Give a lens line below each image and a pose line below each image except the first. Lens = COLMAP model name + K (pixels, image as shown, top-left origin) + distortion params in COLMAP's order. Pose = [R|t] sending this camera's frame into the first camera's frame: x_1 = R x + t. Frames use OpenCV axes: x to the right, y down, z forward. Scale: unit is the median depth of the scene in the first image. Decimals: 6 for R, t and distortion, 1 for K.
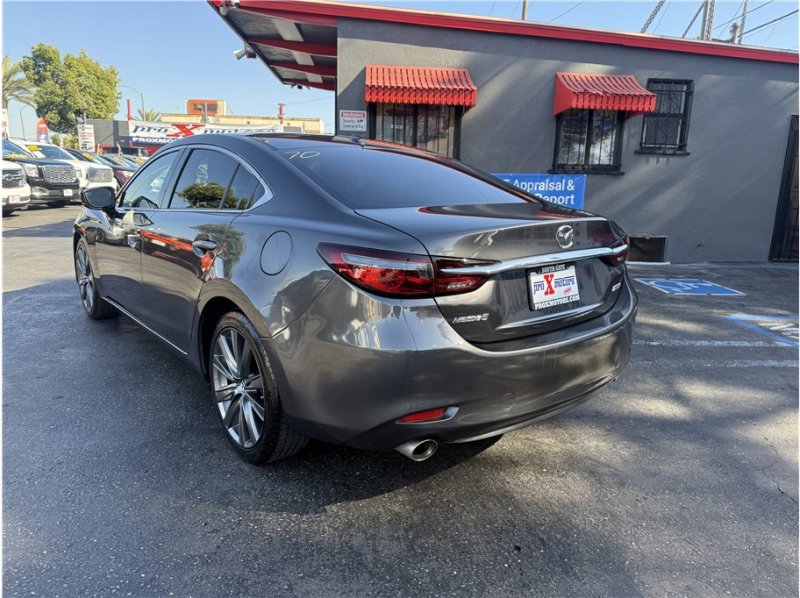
lens RADIAL K [[562.2, 0, 399.3], [0, 562.2, 300.7], [0, 0, 1]] dist [0.033782, -0.037486]
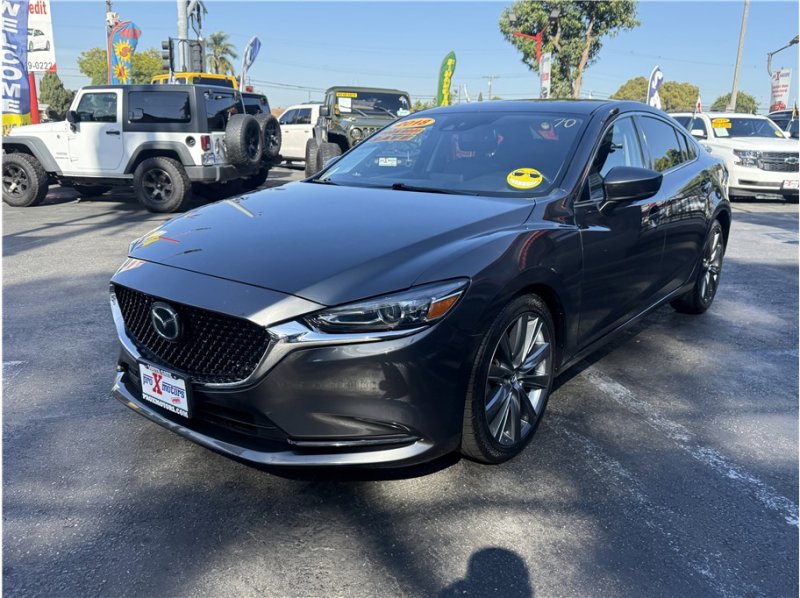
lens RADIAL K [[652.5, 0, 402.5], [0, 652.5, 301.5], [0, 0, 1]] dist [0.049073, -0.058355]
pose [[0.166751, 0.218763, -0.961424, 0.522437], [-0.236946, 0.955394, 0.176294, -0.062269], [0.957105, 0.198408, 0.211148, 0.353578]]
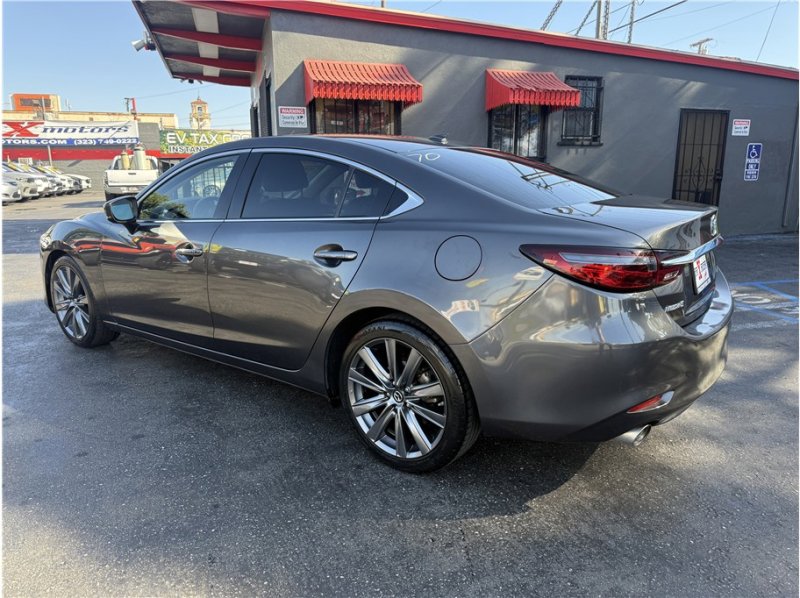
lens RADIAL K [[562.2, 0, 393.7], [0, 562.2, 305.3], [0, 0, 1]] dist [0.033782, -0.037486]
pose [[0.972009, -0.084176, 0.219348, -0.170498], [0.080415, 0.996421, 0.026036, -0.011156], [-0.220755, -0.007668, 0.975299, 0.019985]]
